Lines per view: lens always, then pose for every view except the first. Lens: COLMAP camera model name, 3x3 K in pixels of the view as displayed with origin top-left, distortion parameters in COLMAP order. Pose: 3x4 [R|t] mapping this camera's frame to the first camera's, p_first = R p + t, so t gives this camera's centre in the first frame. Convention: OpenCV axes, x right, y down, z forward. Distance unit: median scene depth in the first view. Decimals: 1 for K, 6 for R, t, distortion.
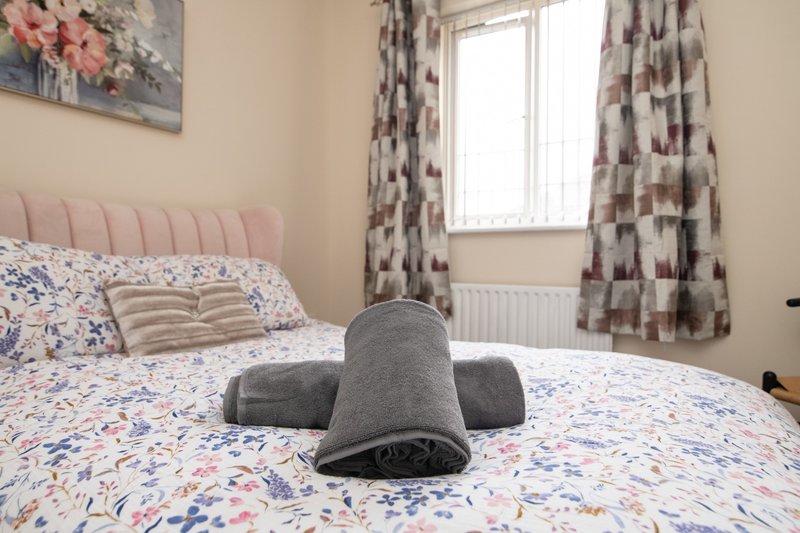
lens RADIAL K [[484.0, 0, 400.0], [0, 484.0, 266.5], [0, 0, 1]] dist [-0.004227, -0.001091]
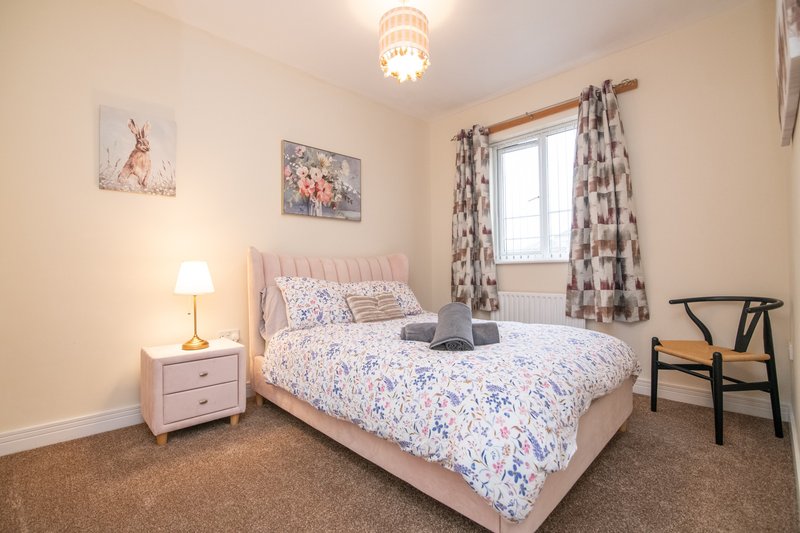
lens RADIAL K [[369.3, 0, 400.0], [0, 369.3, 266.5], [0, 0, 1]] dist [-0.014213, 0.000019]
pose [[0.973651, -0.023130, -0.226866, 0.081020], [0.018796, 0.999598, -0.021248, -0.047800], [0.227266, 0.016424, 0.973694, -0.571932]]
